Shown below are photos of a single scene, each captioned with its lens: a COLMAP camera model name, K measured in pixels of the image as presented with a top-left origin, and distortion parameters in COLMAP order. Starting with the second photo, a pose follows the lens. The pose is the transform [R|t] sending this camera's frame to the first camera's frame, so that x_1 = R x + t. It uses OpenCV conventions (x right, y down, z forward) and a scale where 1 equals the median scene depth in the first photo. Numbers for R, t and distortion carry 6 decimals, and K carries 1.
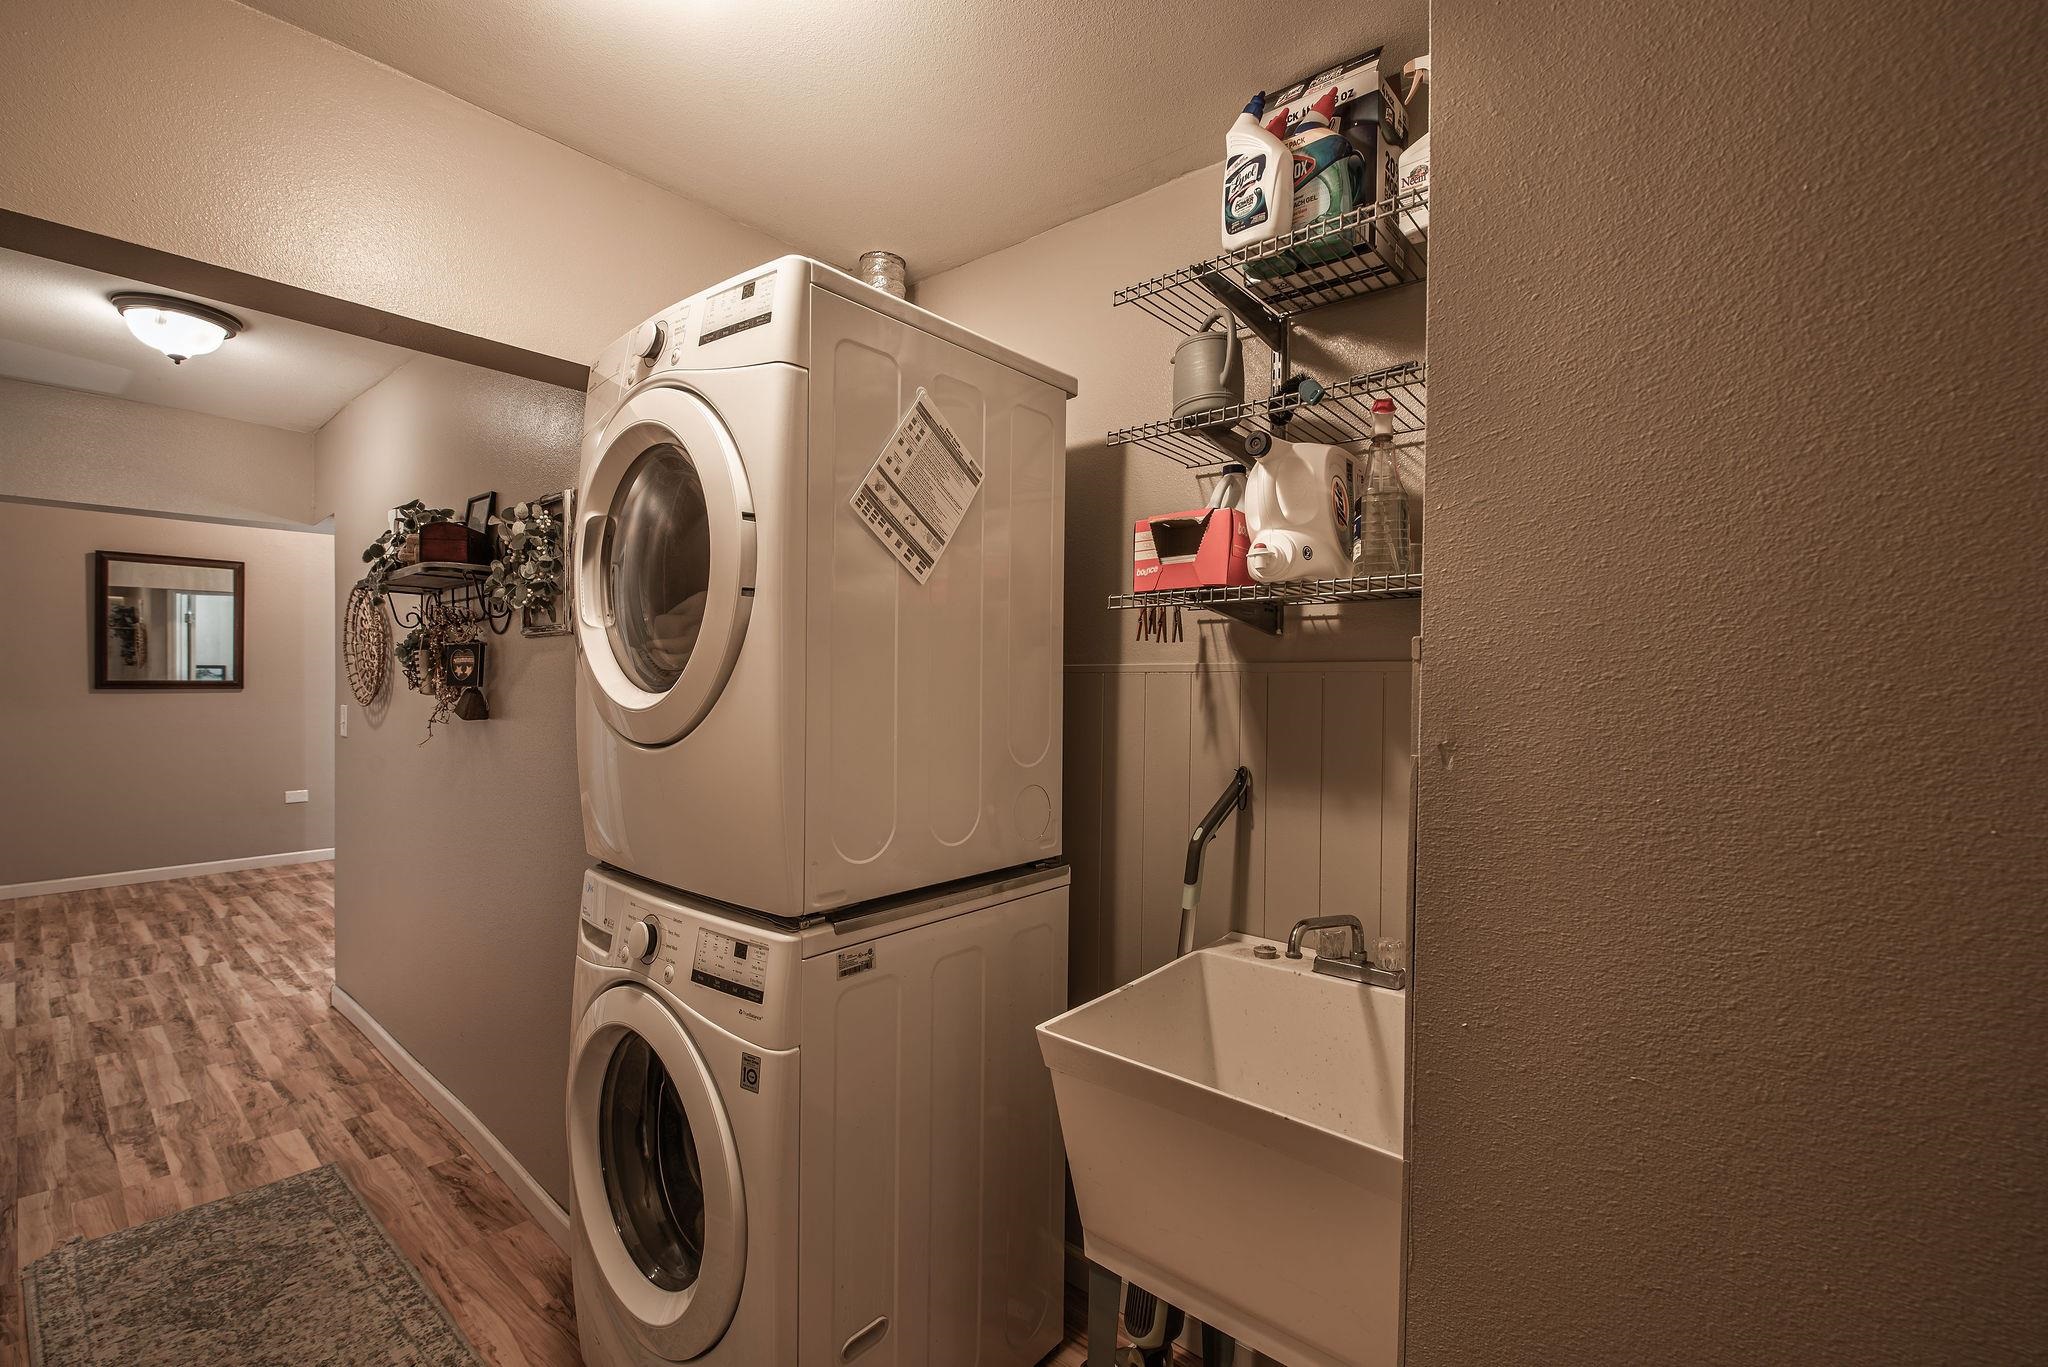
lens RADIAL K [[880.4, 0, 1041.6], [0, 880.4, 686.6], [0, 0, 1]] dist [-0.006205, -0.004831]
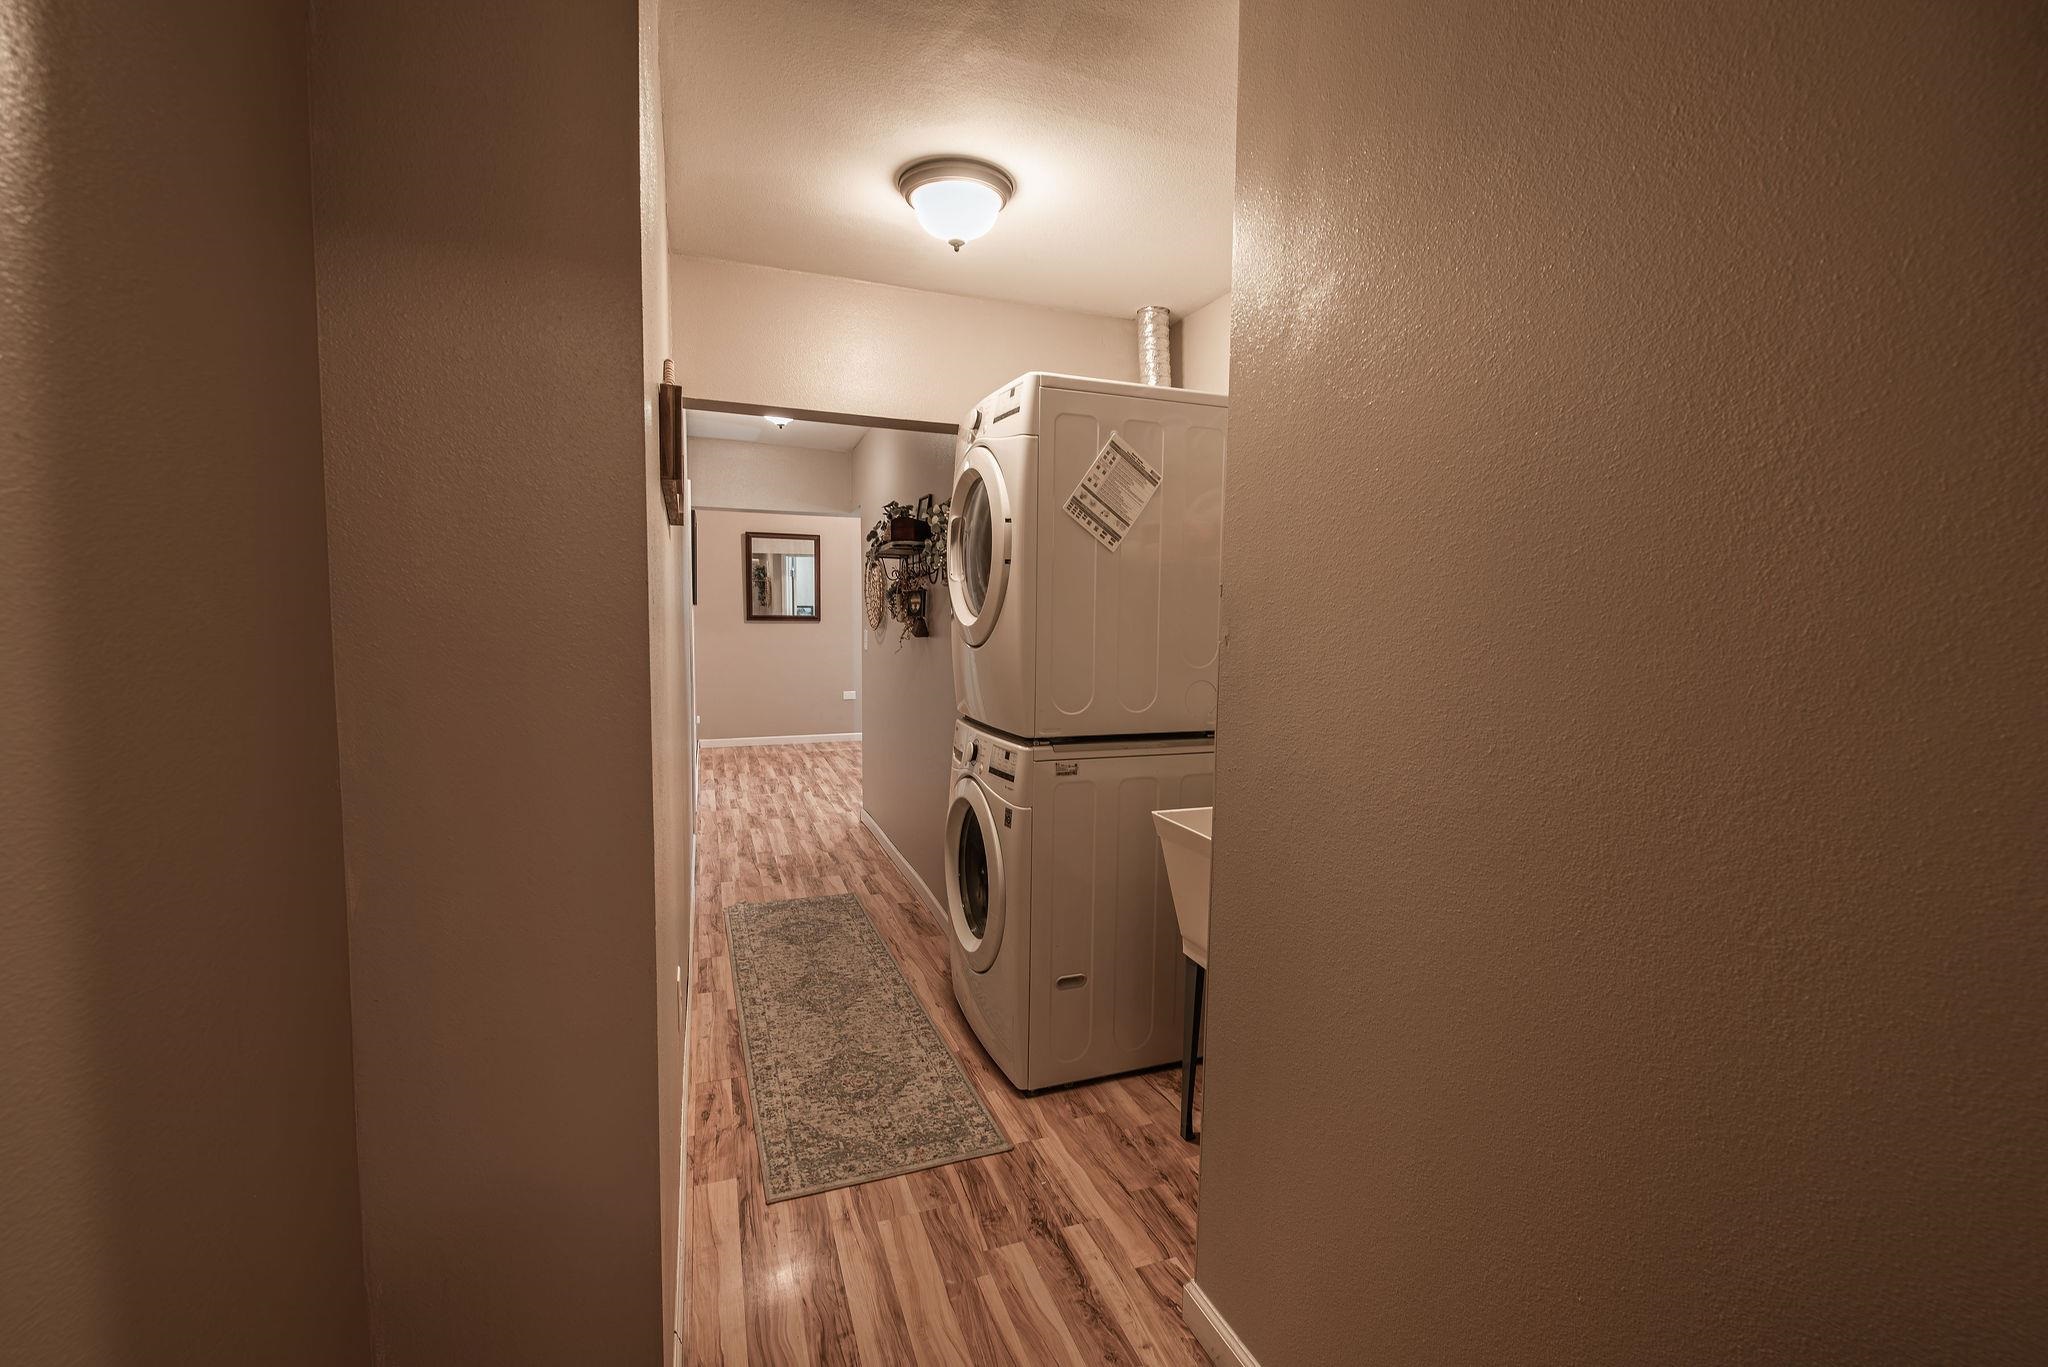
lens RADIAL K [[880.4, 0, 1041.0], [0, 880.4, 687.0], [0, 0, 1]] dist [-0.006205, -0.004831]
pose [[0.875519, 0.040441, -0.481488, 0.331280], [-0.006886, 0.997434, 0.071256, 0.012372], [0.483134, -0.059070, 0.873551, -0.316491]]
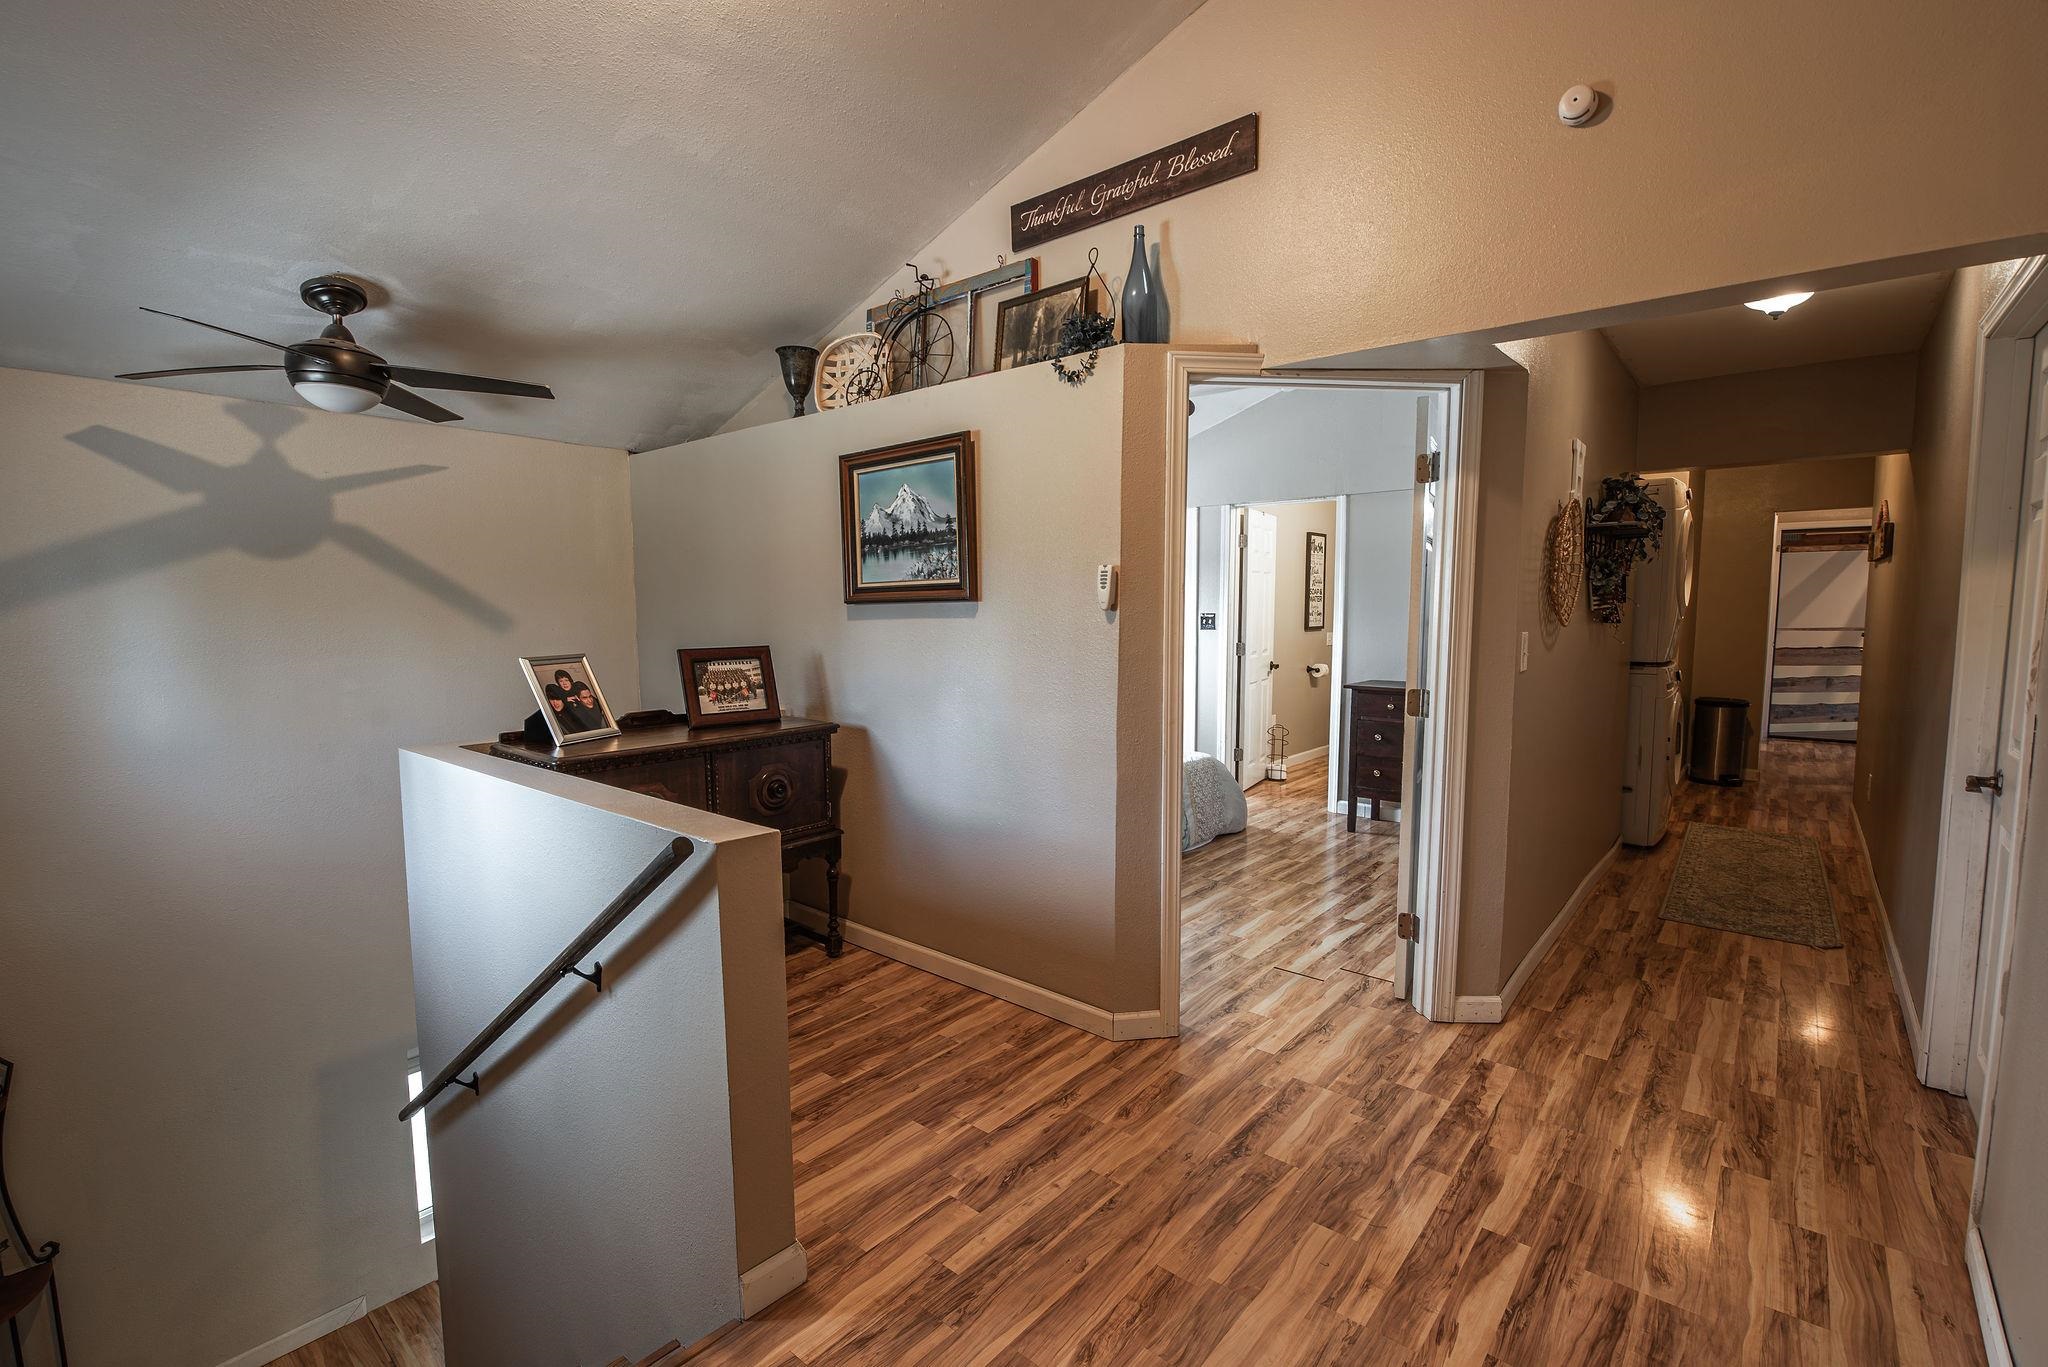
lens RADIAL K [[880.4, 0, 1044.5], [0, 880.4, 684.4], [0, 0, 1]] dist [-0.006205, -0.004831]
pose [[0.005515, -0.102044, 0.994765, -2.264262], [0.010313, 0.994733, 0.101983, -0.025828], [-0.999932, 0.009697, 0.006539, 2.028339]]
